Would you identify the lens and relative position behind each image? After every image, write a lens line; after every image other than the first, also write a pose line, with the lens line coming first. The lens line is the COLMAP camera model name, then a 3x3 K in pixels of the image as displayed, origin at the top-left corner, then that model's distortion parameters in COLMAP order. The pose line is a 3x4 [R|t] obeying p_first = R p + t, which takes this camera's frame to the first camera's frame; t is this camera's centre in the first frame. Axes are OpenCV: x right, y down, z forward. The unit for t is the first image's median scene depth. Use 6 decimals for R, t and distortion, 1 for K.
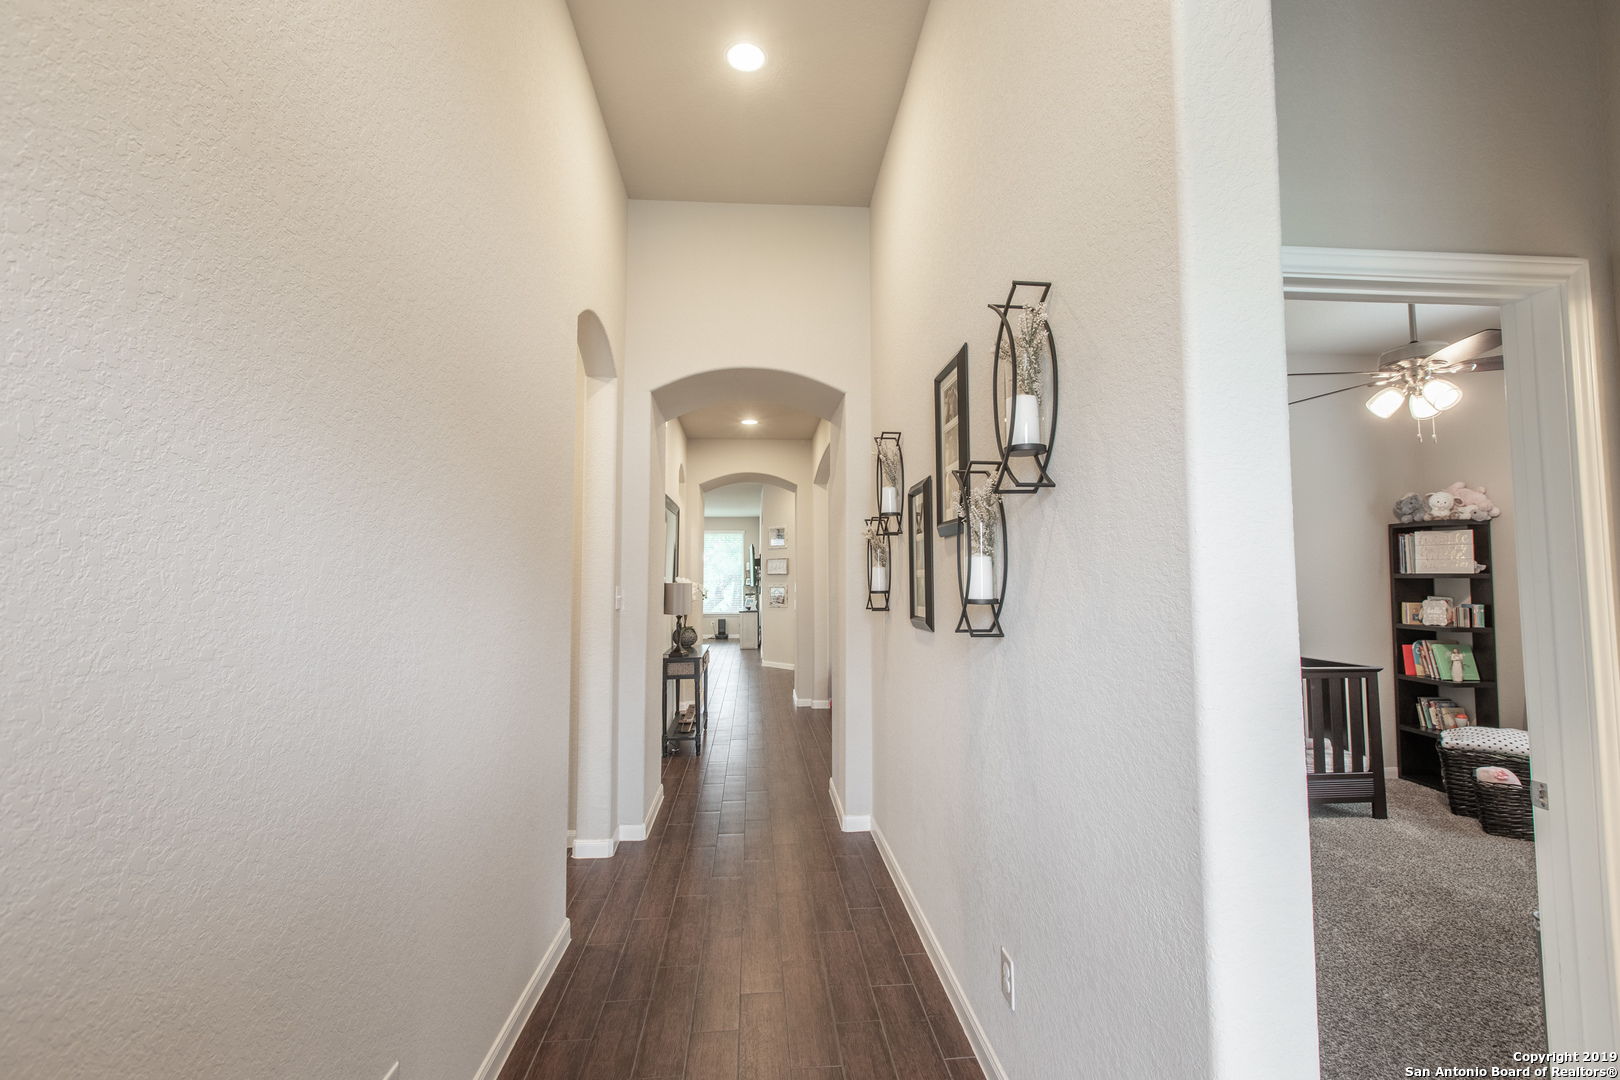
lens RADIAL K [[731.4, 0, 818.2], [0, 731.4, 541.7], [0, 0, 1]] dist [0.008896, -0.000724]
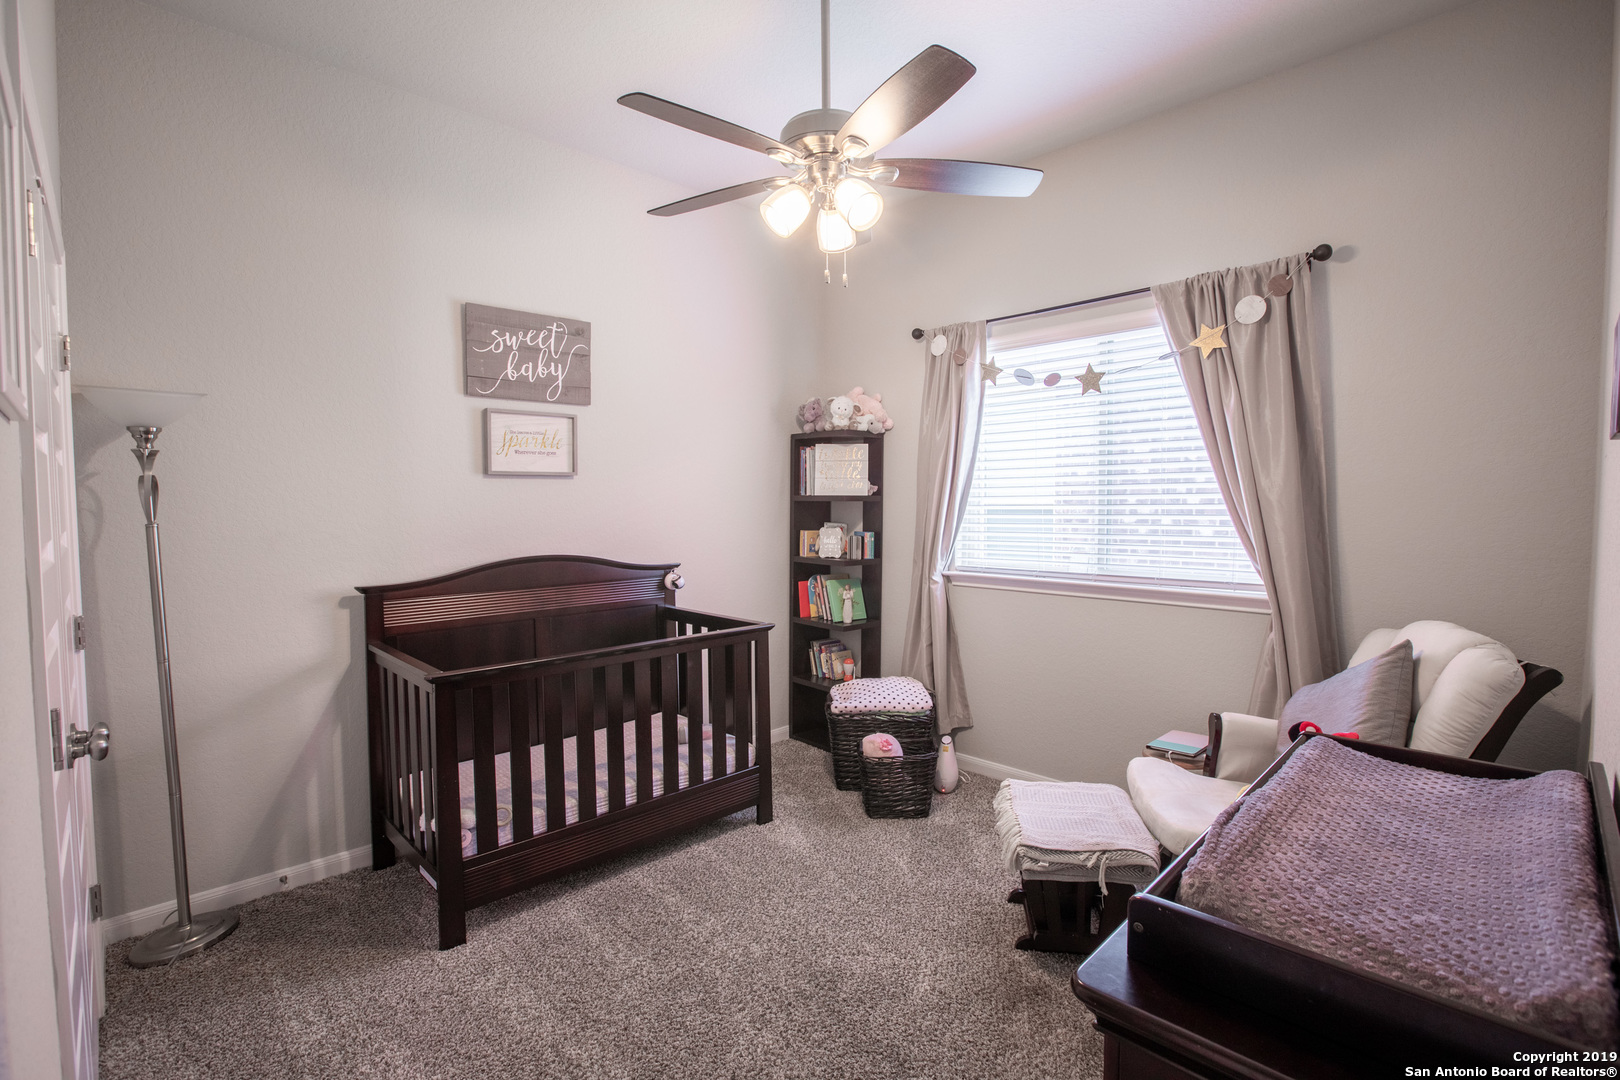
lens RADIAL K [[731.4, 0, 814.3], [0, 731.4, 539.0], [0, 0, 1]] dist [0.008896, -0.000724]
pose [[0.776839, -0.028714, 0.629044, 0.310284], [-0.037982, 0.995004, 0.092324, 0.017107], [-0.628552, -0.095613, 0.771868, 0.381275]]
